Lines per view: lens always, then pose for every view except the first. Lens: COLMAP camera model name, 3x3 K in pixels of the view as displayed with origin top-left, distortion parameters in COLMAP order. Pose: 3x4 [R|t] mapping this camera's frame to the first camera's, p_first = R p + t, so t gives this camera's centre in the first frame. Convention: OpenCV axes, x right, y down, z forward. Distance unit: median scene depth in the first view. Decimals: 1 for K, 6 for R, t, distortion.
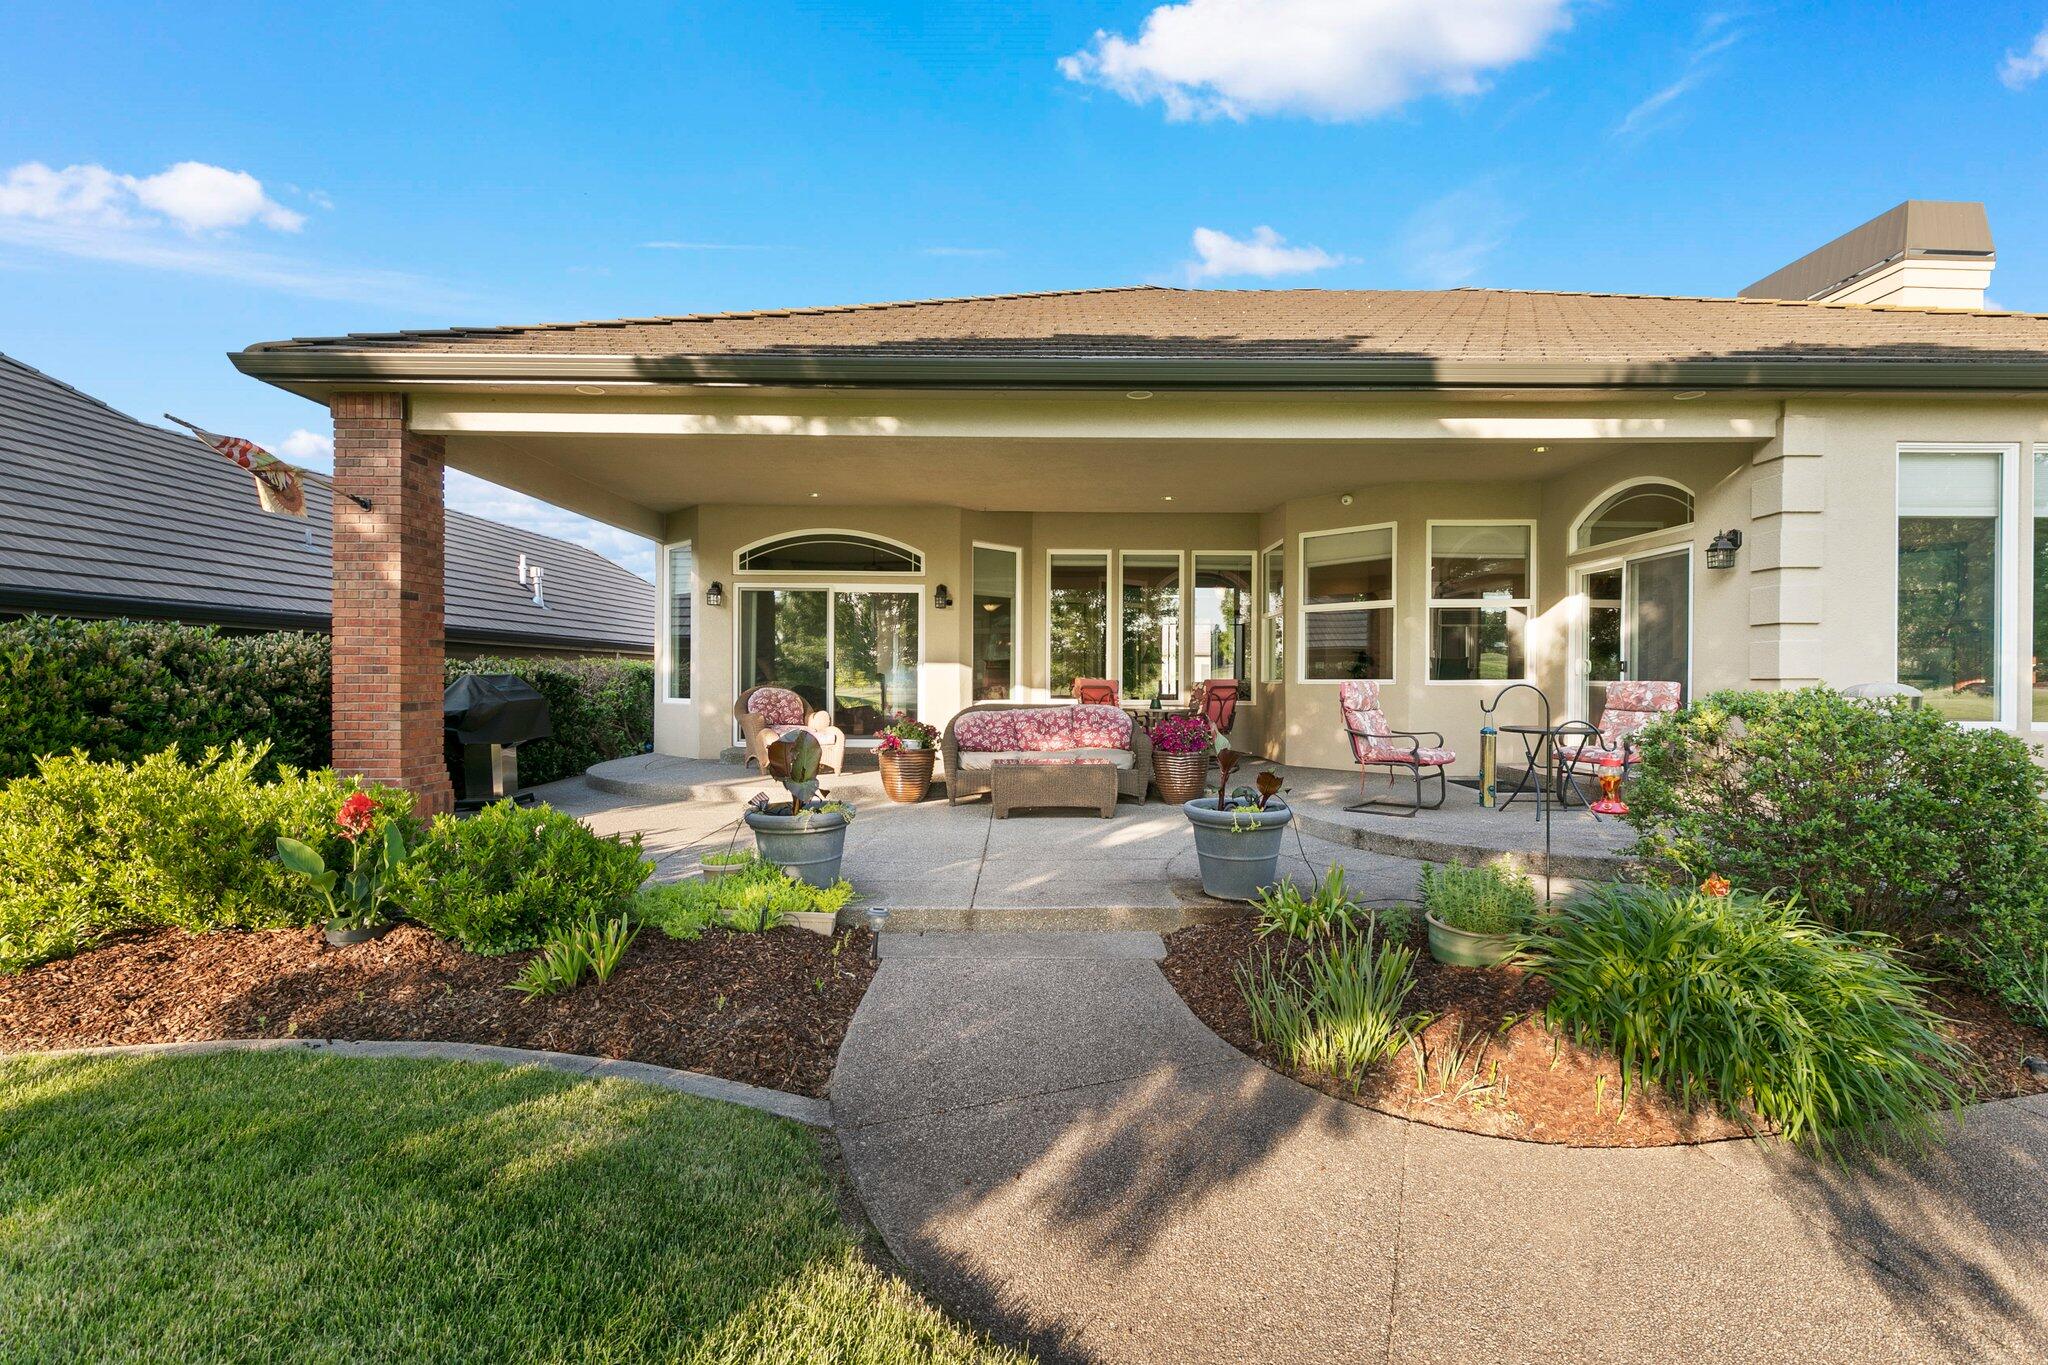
lens RADIAL K [[919.2, 0, 1026.4], [0, 919.2, 682.0], [0, 0, 1]] dist [0.006593, 0.000146]
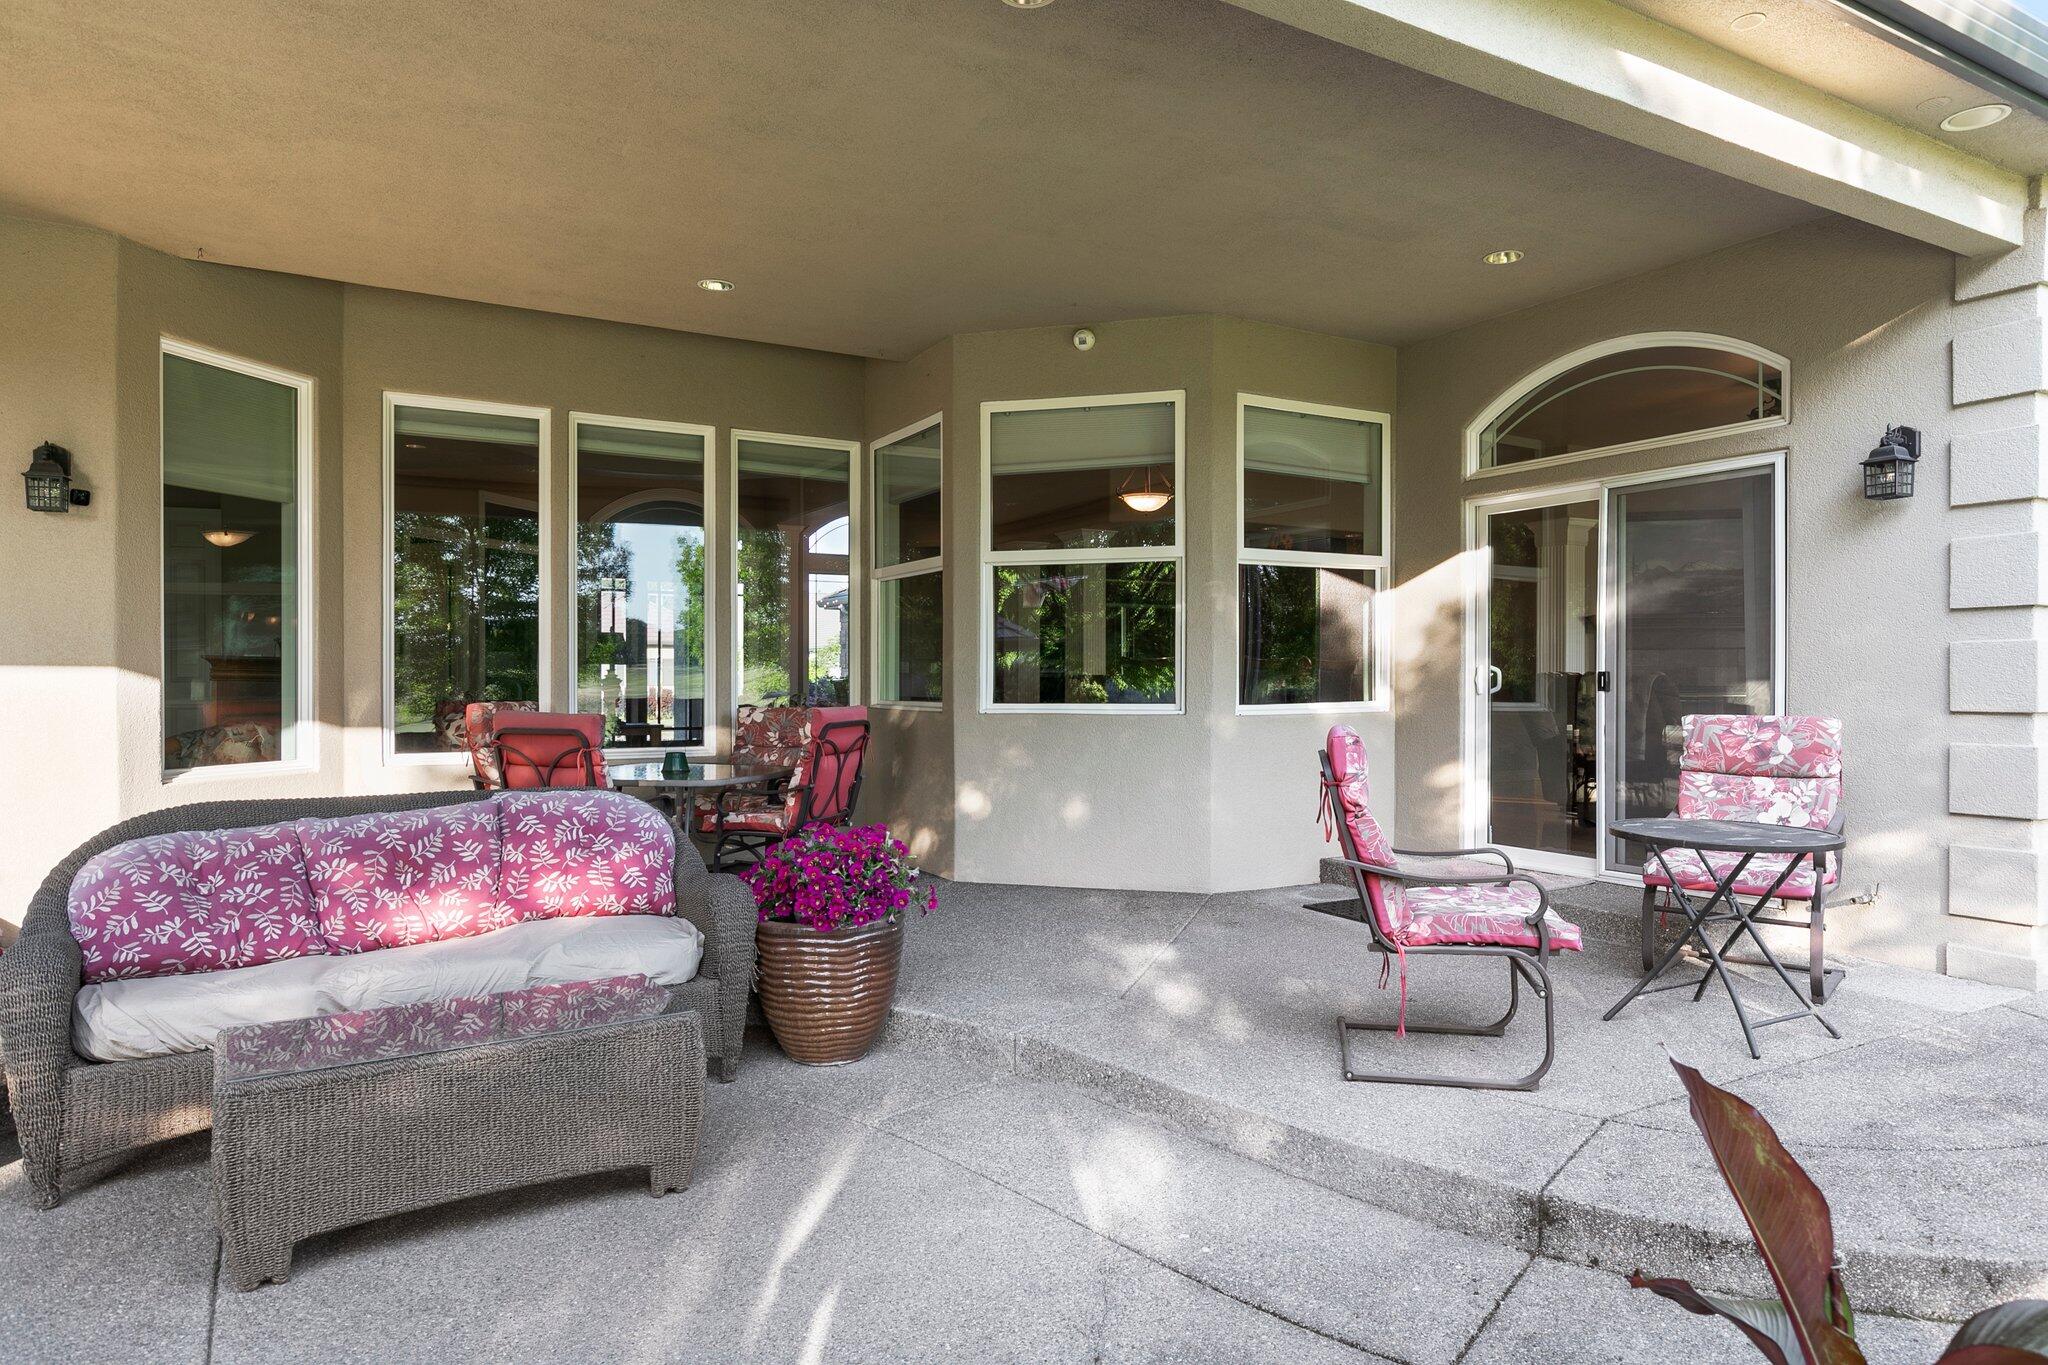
lens RADIAL K [[1235.1, 0, 1036.2], [0, 1235.1, 684.7], [0, 0, 1]] dist [0.008042, 0.002041]
pose [[0.859865, -0.006322, 0.510483, -0.013568], [0.004562, 0.999979, 0.004699, -0.017748], [-0.510502, -0.001712, 0.859875, 0.478086]]
